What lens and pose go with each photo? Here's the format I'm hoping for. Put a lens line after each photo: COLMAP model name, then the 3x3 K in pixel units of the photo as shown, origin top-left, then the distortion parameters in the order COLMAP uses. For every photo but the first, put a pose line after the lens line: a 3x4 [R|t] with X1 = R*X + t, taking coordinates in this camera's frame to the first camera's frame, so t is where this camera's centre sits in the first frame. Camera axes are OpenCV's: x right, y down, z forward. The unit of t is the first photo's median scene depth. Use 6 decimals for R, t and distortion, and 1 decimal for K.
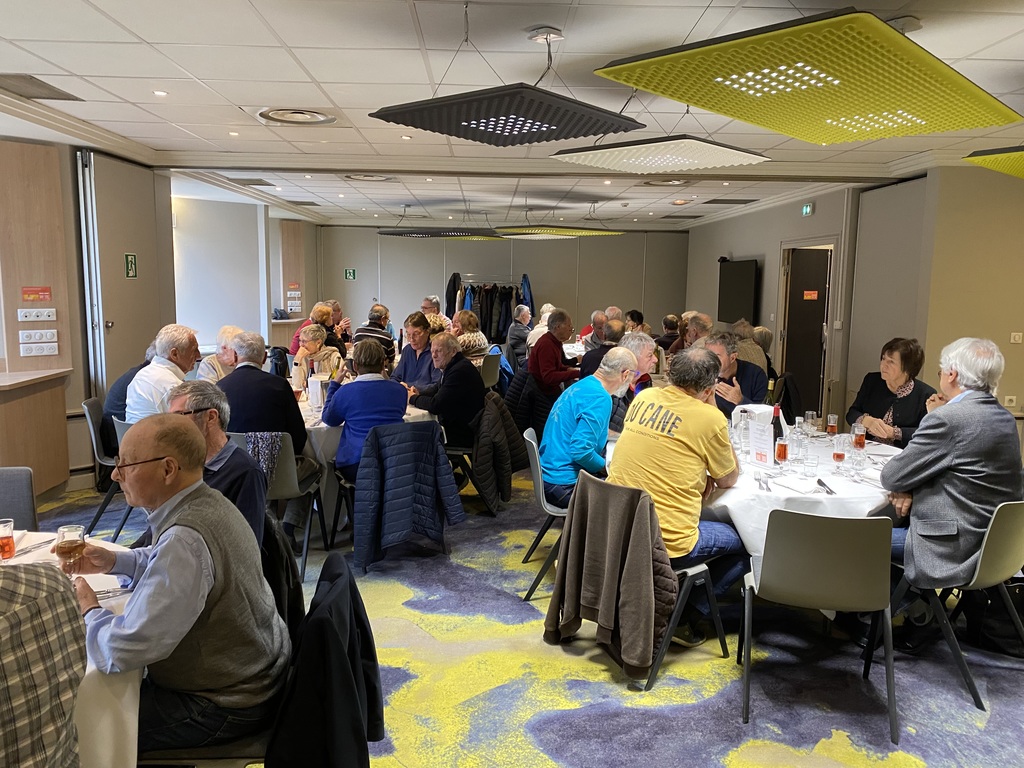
lens RADIAL K [[788.3, 0, 513.4], [0, 788.3, 380.0], [0, 0, 1]] dist [0.039730, -0.031166]
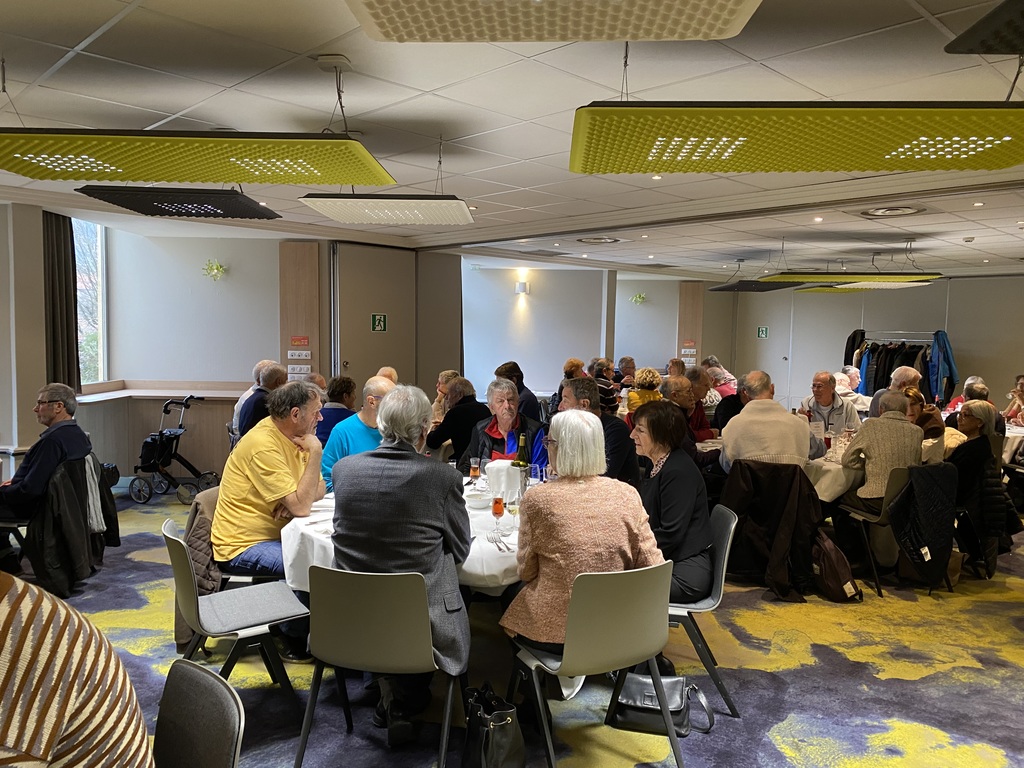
lens RADIAL K [[788.3, 0, 513.4], [0, 788.3, 380.0], [0, 0, 1]] dist [0.039730, -0.031166]
pose [[0.667210, 0.042198, -0.743674, 0.750308], [-0.101597, 0.994219, -0.034736, -0.022927], [0.737909, 0.098731, 0.667640, 0.292113]]
